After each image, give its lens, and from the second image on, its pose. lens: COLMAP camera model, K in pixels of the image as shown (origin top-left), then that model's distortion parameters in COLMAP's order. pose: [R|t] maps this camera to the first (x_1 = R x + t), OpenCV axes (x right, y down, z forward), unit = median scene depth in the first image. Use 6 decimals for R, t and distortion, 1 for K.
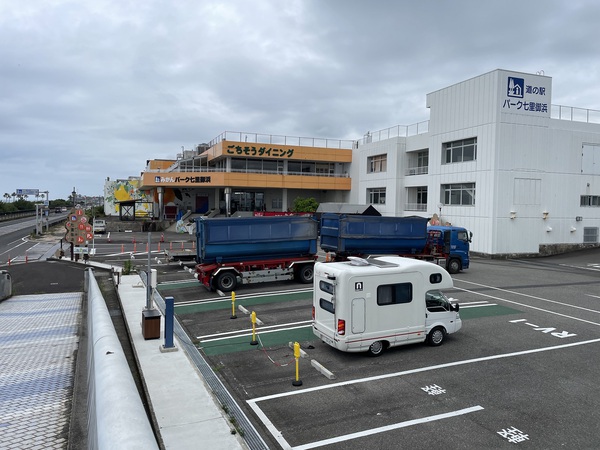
lens RADIAL K [[443.1, 0, 300.0], [0, 443.1, 225.0], [0, 0, 1]] dist [0.060589, -0.001212]
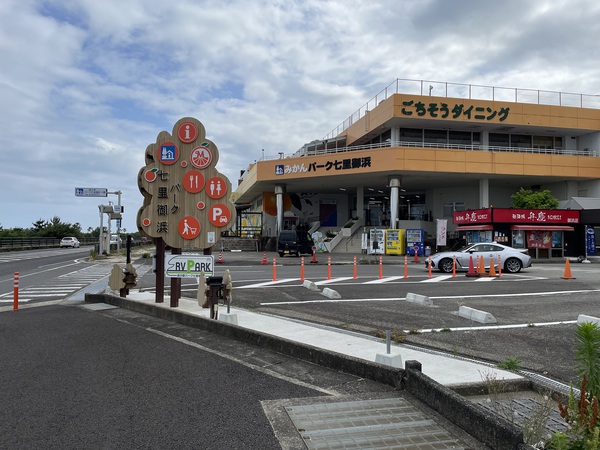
lens RADIAL K [[443.1, 0, 300.0], [0, 443.1, 225.0], [0, 0, 1]] dist [0.060589, -0.001212]
pose [[0.989158, -0.017576, -0.145801, -0.208523], [0.005764, 0.996694, -0.081047, 0.029457], [0.146743, 0.079328, 0.985989, 0.404850]]
